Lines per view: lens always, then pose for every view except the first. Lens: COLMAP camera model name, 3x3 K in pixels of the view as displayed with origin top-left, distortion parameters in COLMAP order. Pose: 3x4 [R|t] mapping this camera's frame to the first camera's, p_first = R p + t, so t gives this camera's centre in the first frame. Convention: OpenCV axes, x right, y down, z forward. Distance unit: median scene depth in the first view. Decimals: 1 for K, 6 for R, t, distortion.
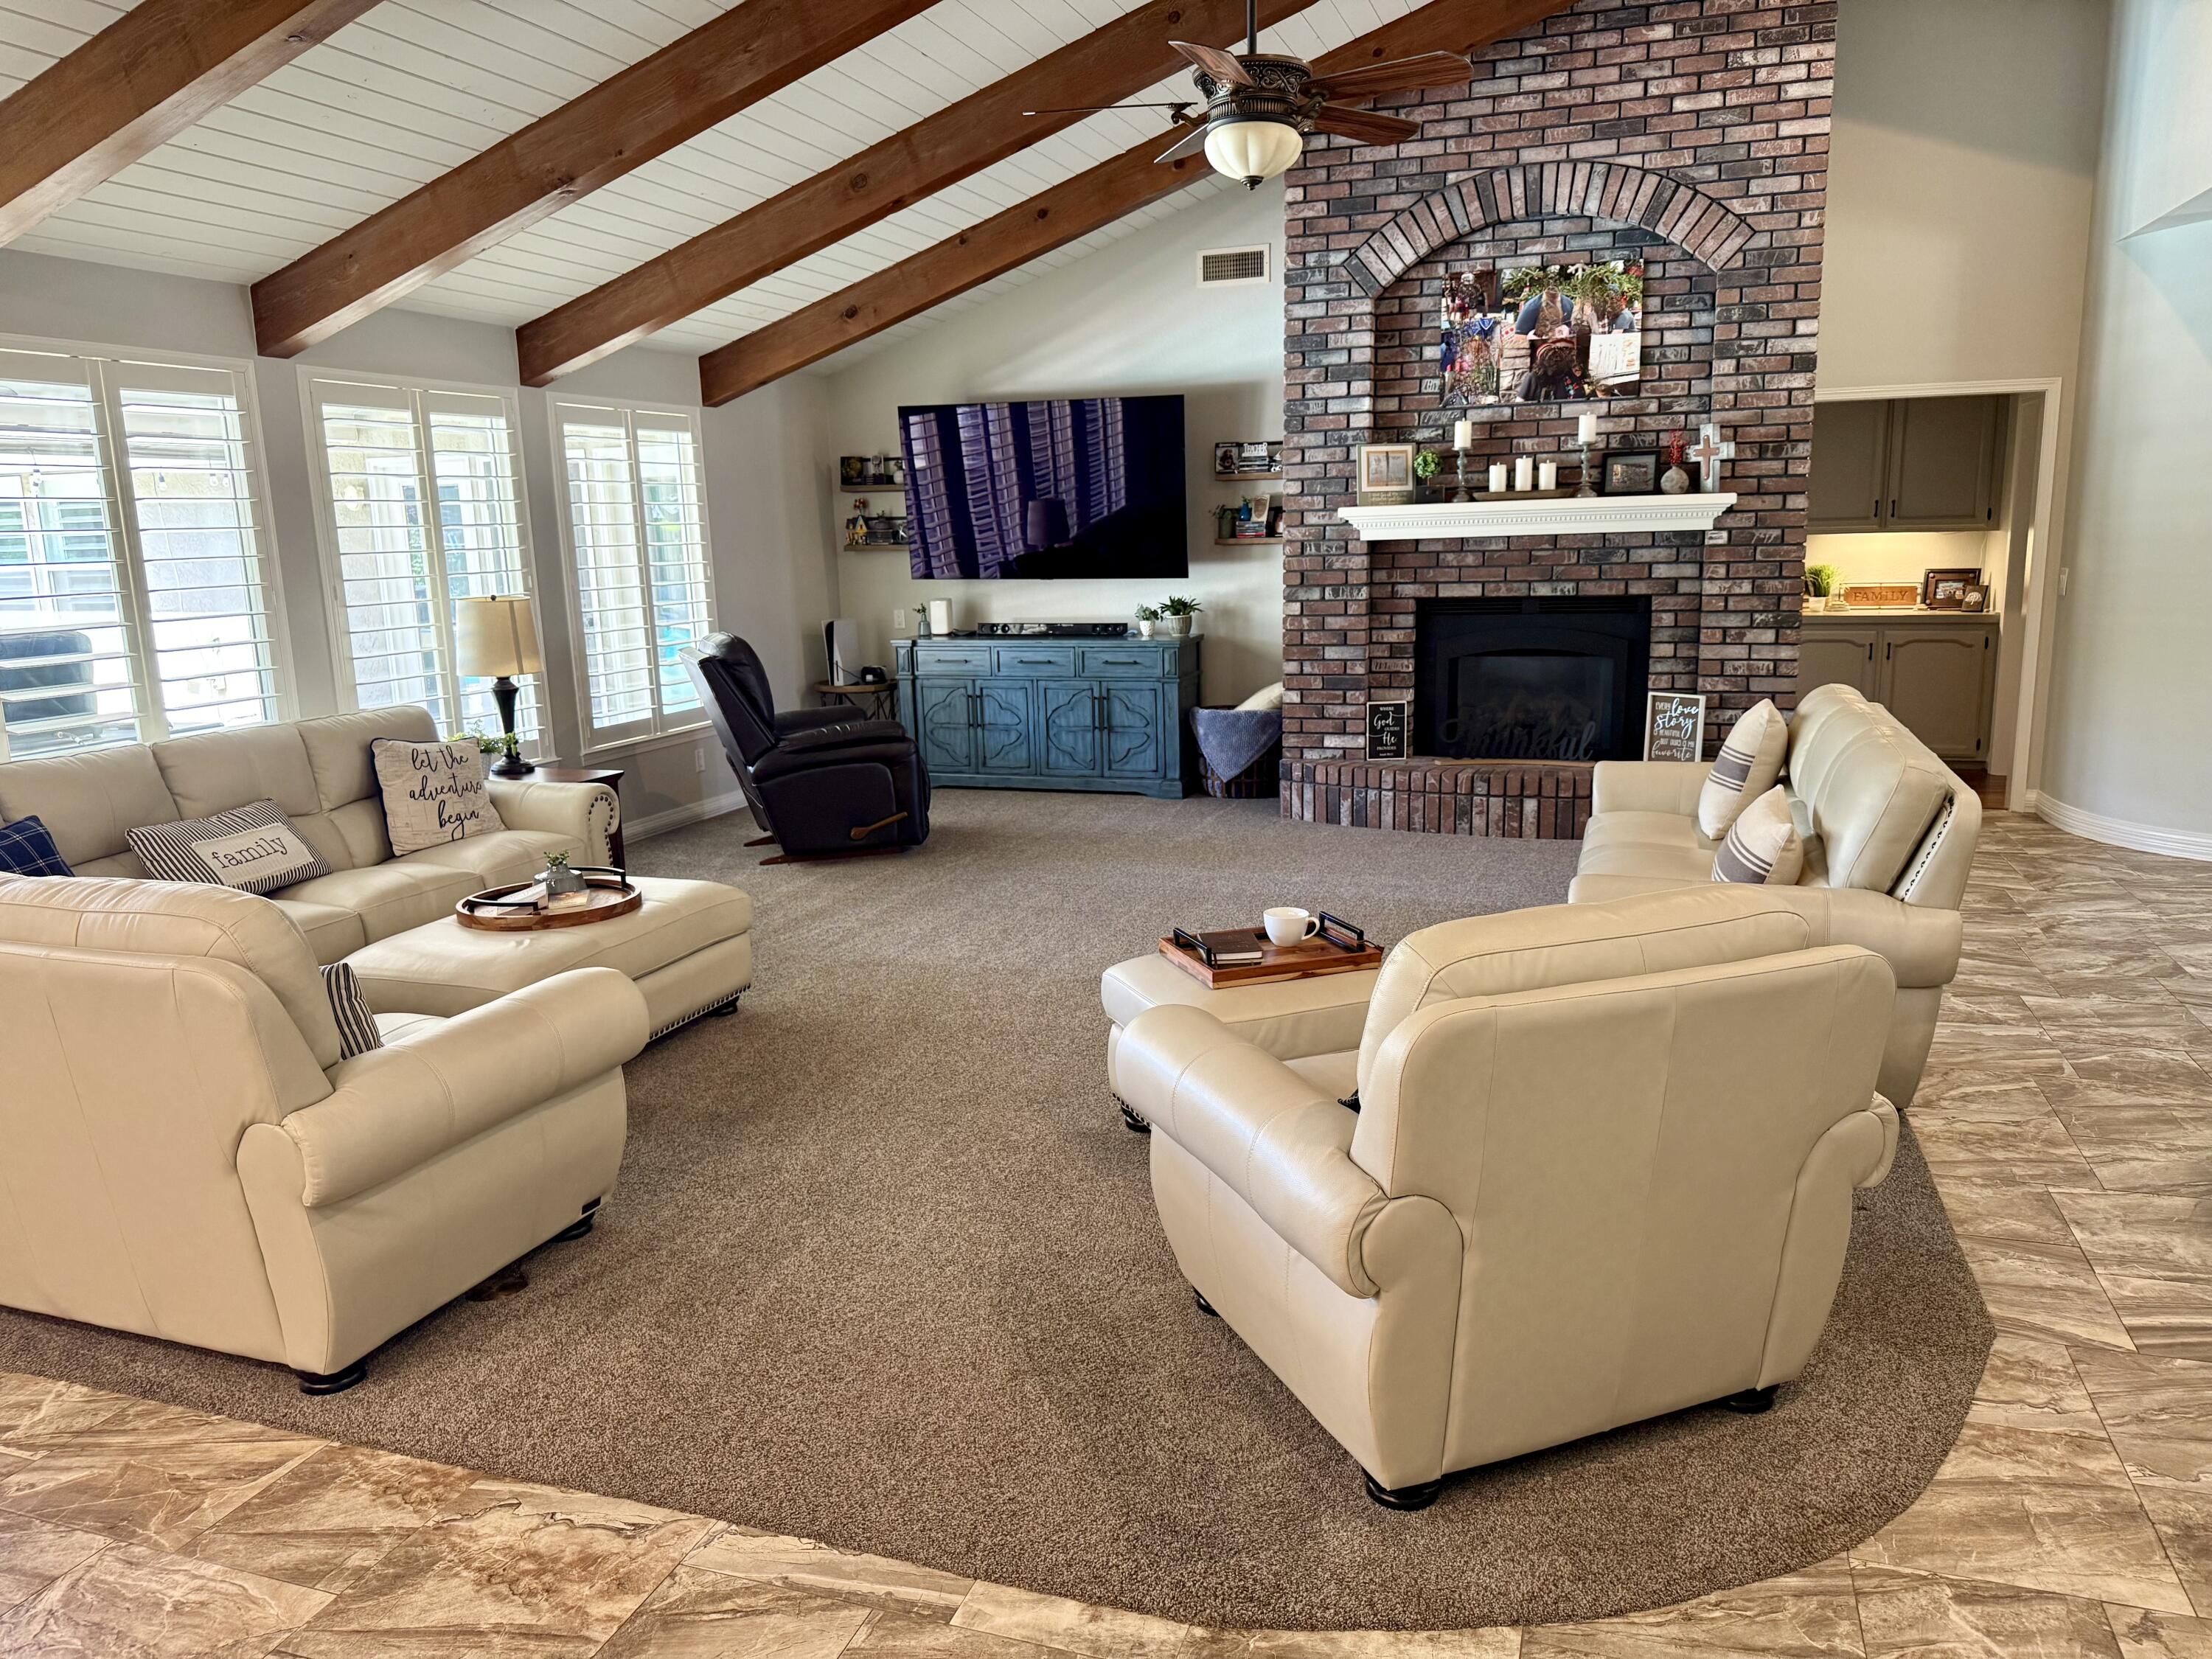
lens RADIAL K [[1499.8, 0, 1105.6], [0, 1499.8, 821.5], [0, 0, 1]] dist [0.069894, -0.086847]
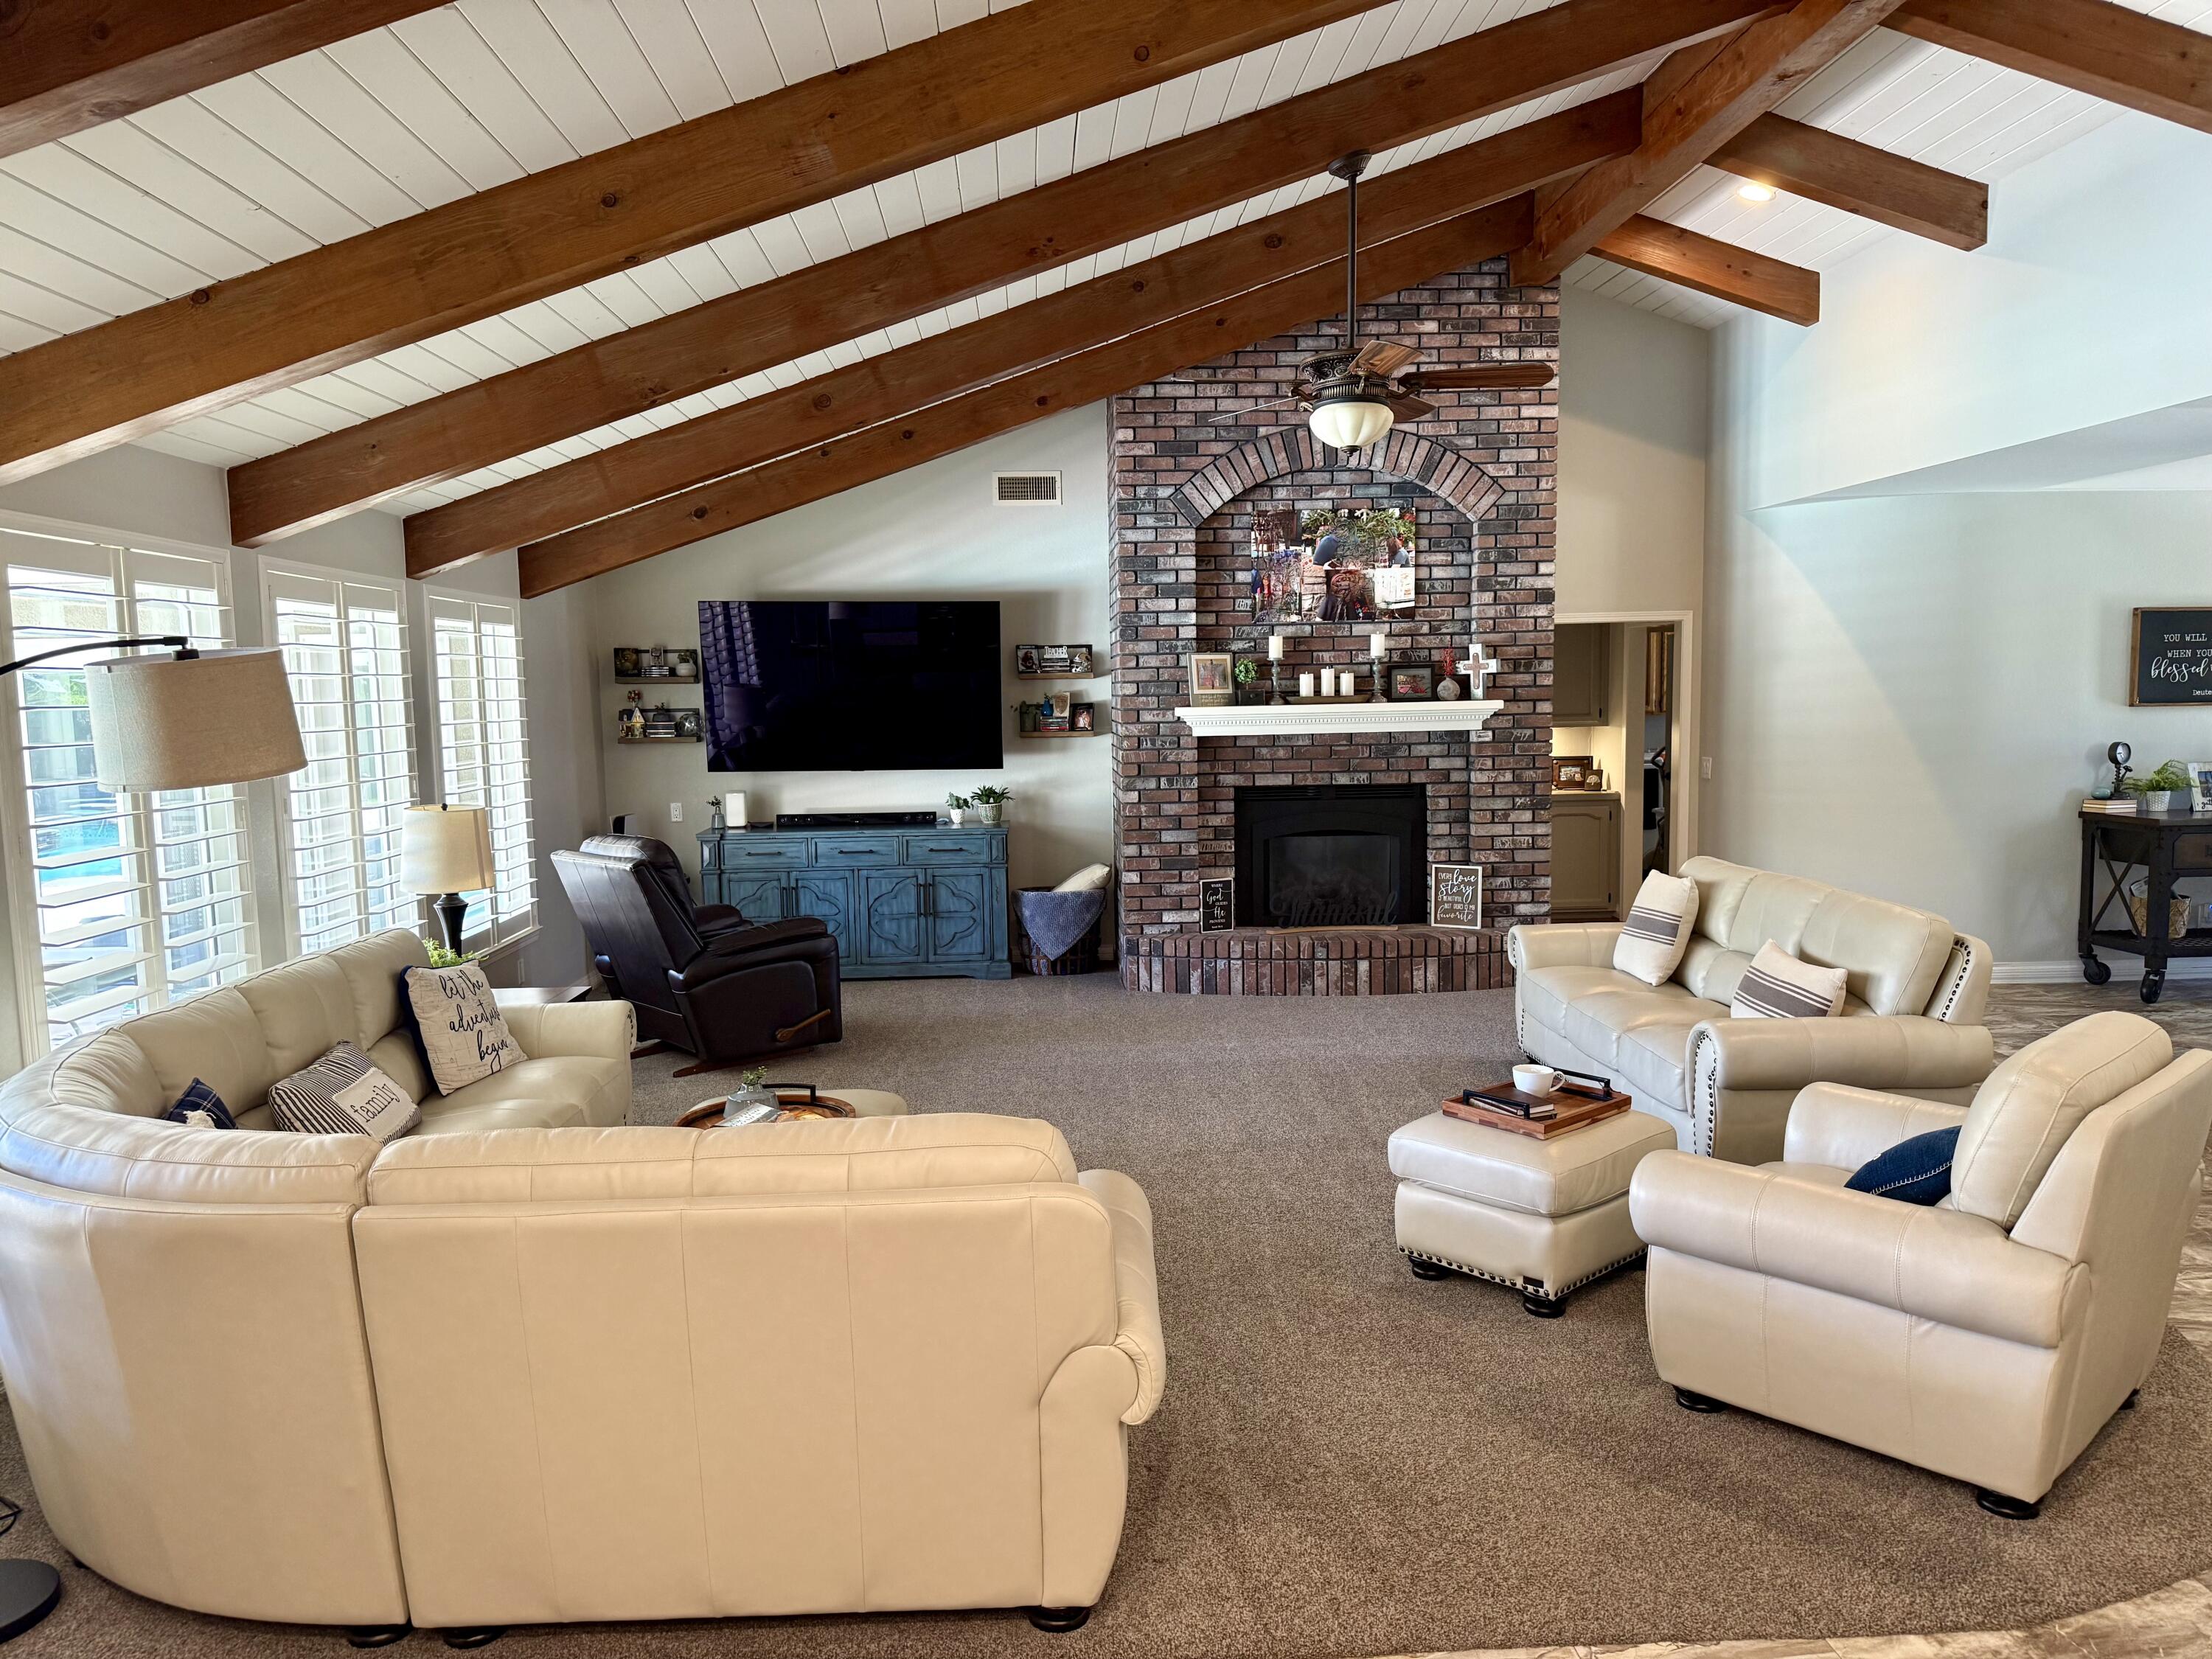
lens RADIAL K [[1499.8, 0, 1078.9], [0, 1499.8, 869.5], [0, 0, 1]] dist [0.069894, -0.086847]
pose [[0.933673, -0.034247, 0.356485, -0.330438], [0.063302, 0.995526, -0.070155, -0.017923], [-0.352487, 0.088068, 0.931663, 0.005907]]
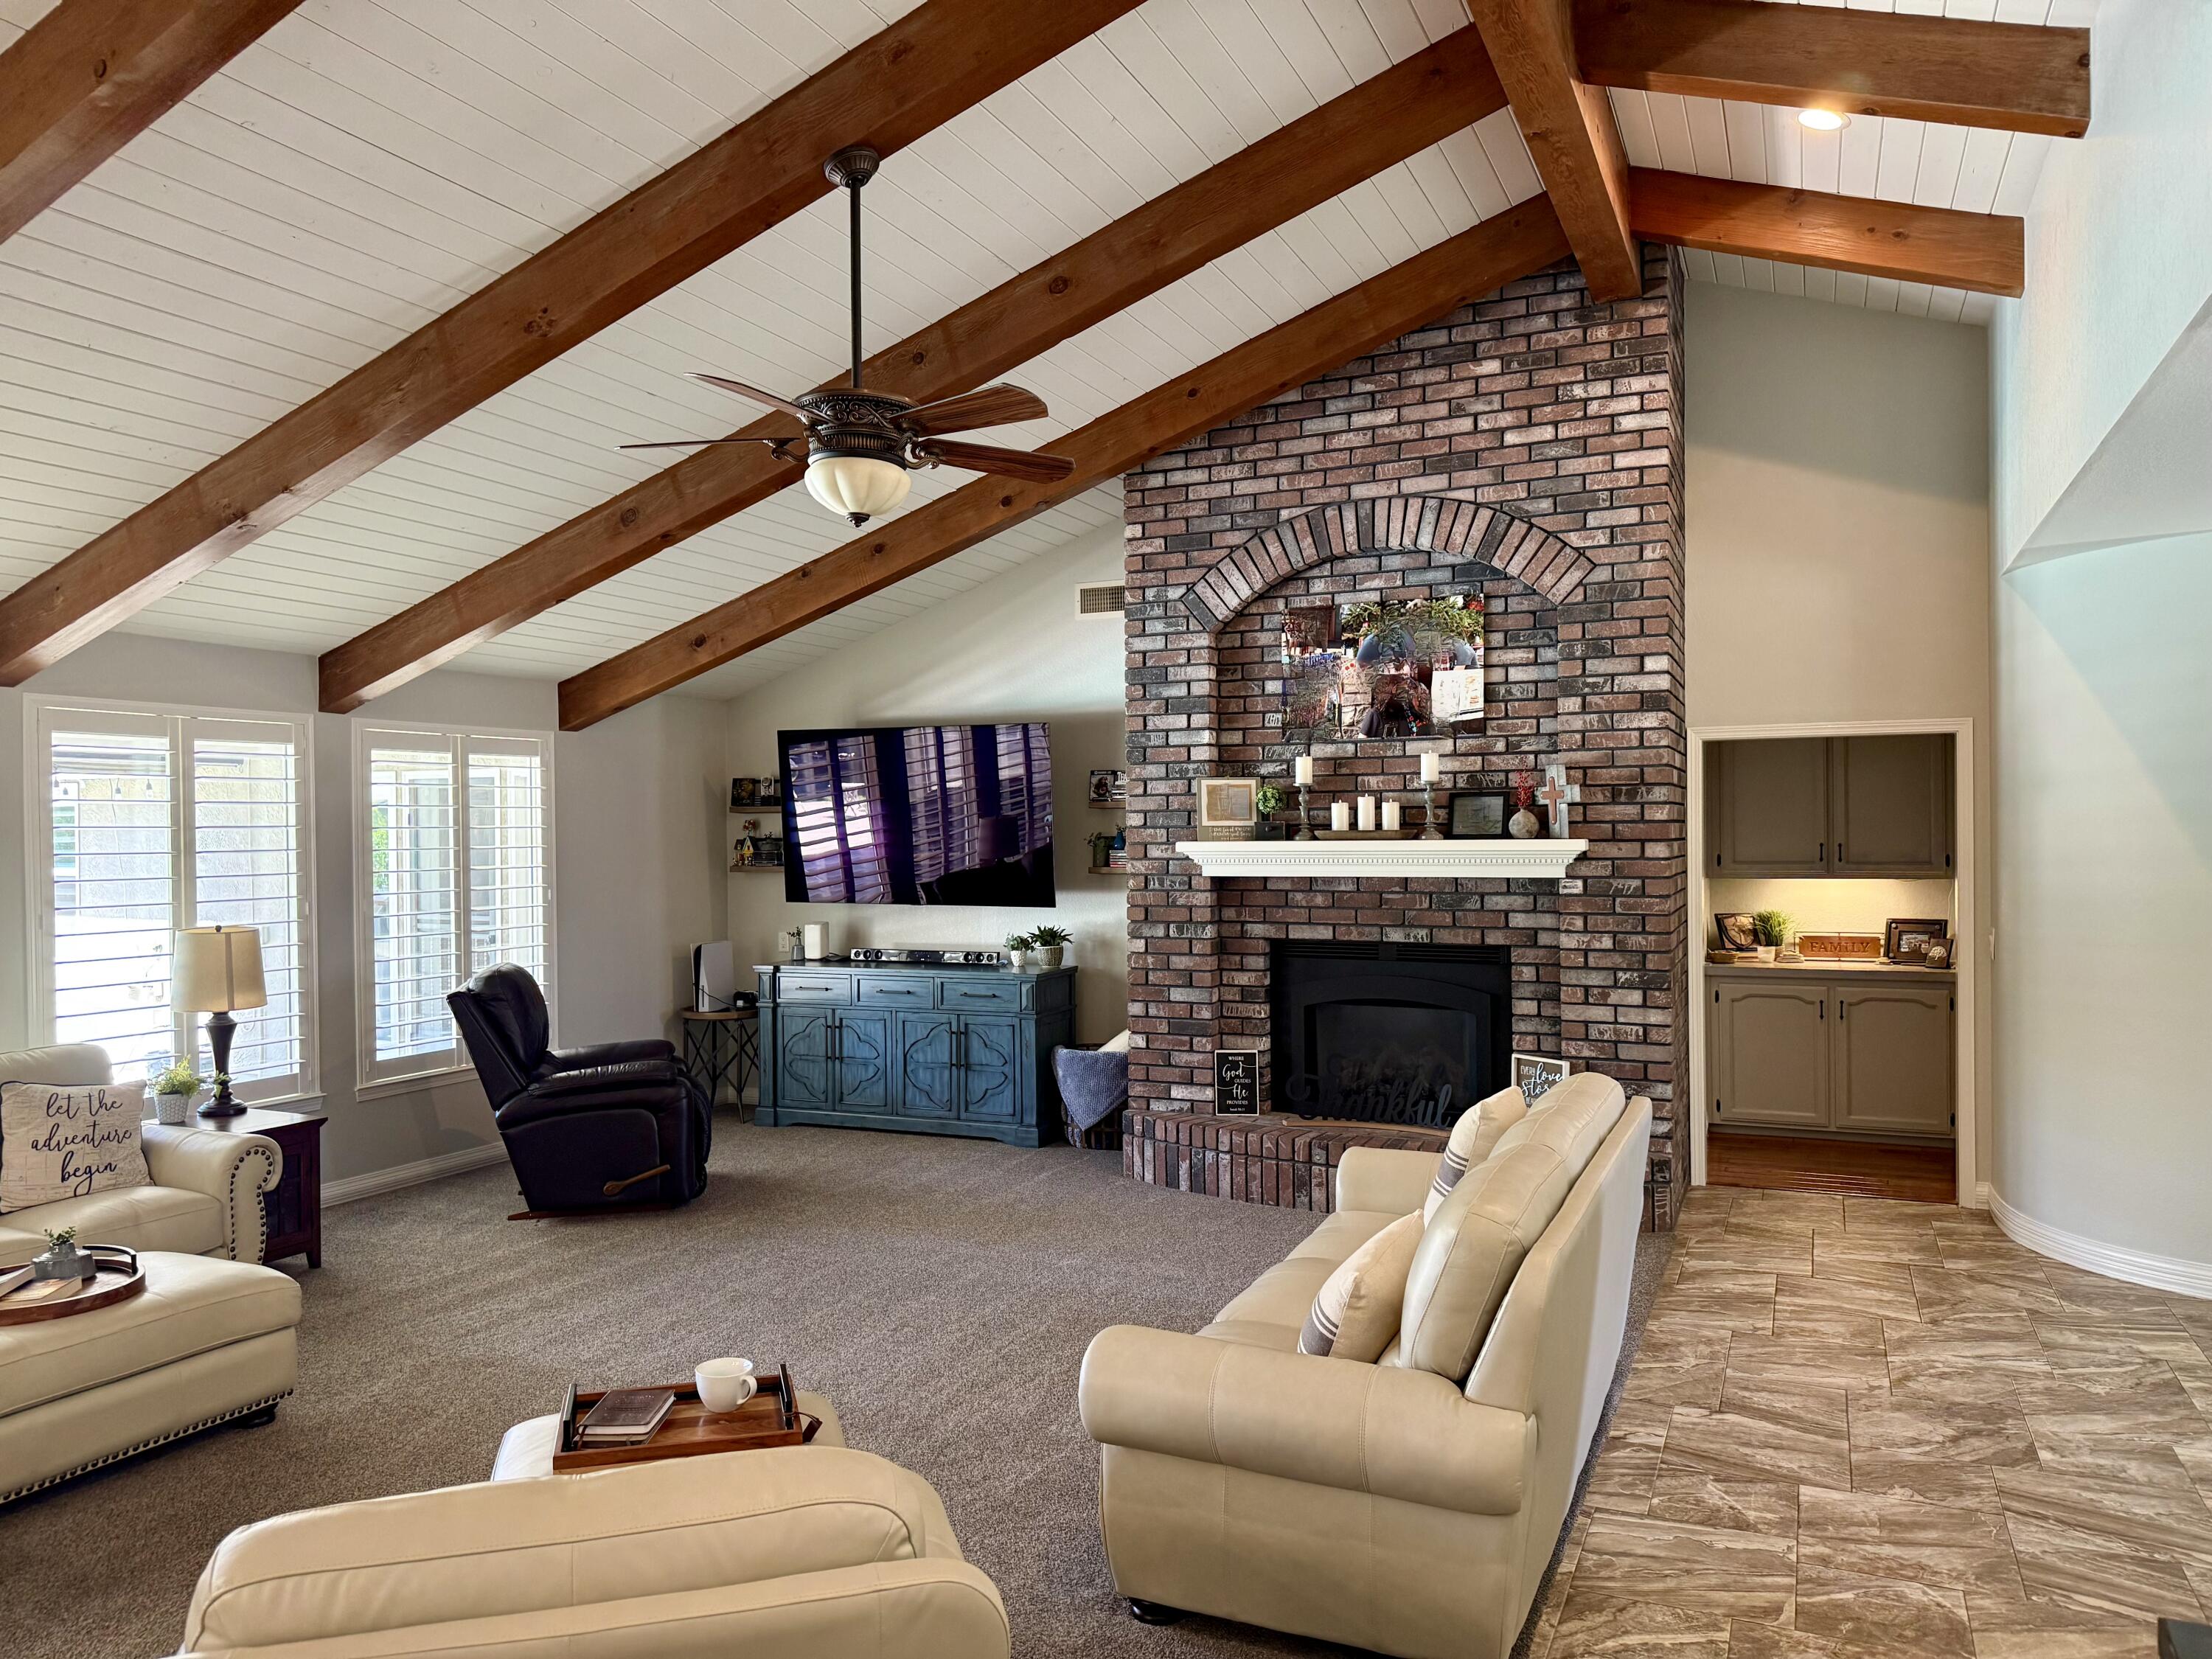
lens RADIAL K [[1499.8, 0, 1100.2], [0, 1499.8, 862.0], [0, 0, 1]] dist [0.069894, -0.086847]
pose [[0.995420, 0.018678, -0.093758, 0.208146], [-0.034453, 0.984915, -0.169572, -0.039627], [0.089177, 0.172026, 0.981048, 0.090577]]
